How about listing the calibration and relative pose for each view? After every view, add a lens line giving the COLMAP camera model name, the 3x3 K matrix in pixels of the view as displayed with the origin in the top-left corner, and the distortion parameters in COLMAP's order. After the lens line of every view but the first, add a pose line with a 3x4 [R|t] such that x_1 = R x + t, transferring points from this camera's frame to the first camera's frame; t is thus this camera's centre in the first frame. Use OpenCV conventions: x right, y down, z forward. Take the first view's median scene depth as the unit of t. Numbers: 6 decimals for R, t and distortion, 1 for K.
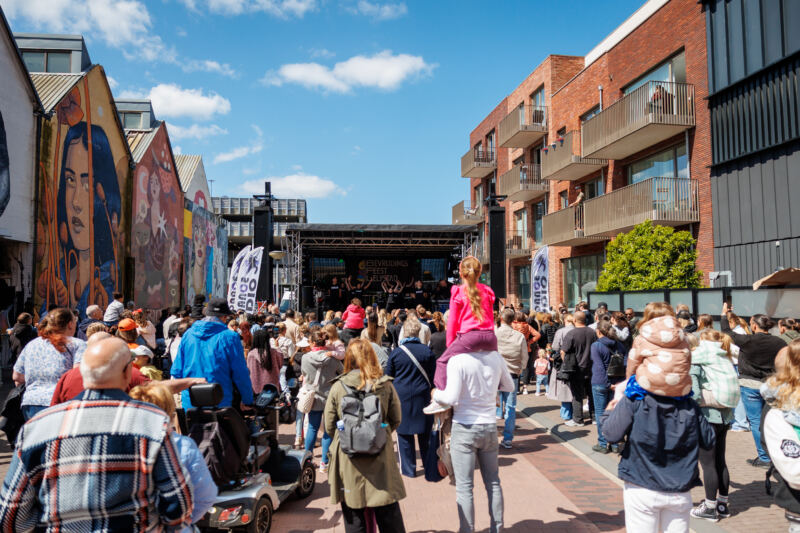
lens RADIAL K [[611.1, 0, 400.0], [0, 611.1, 266.5], [0, 0, 1]] dist [0.000815, 0.000907]
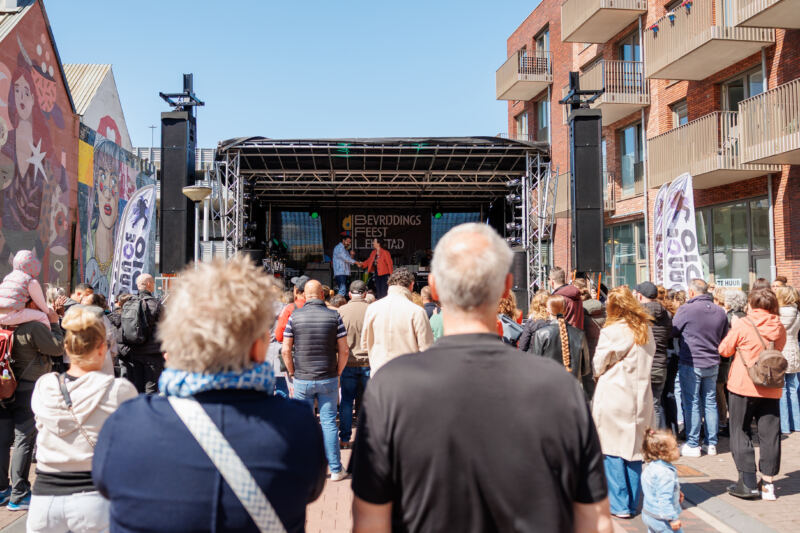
lens RADIAL K [[611.1, 0, 400.0], [0, 611.1, 266.5], [0, 0, 1]] dist [0.000815, 0.000907]
pose [[0.999858, 0.006873, 0.015394, -0.016822], [-0.007038, 0.999918, 0.010691, 0.034437], [-0.015319, -0.010798, 0.999824, 0.349372]]
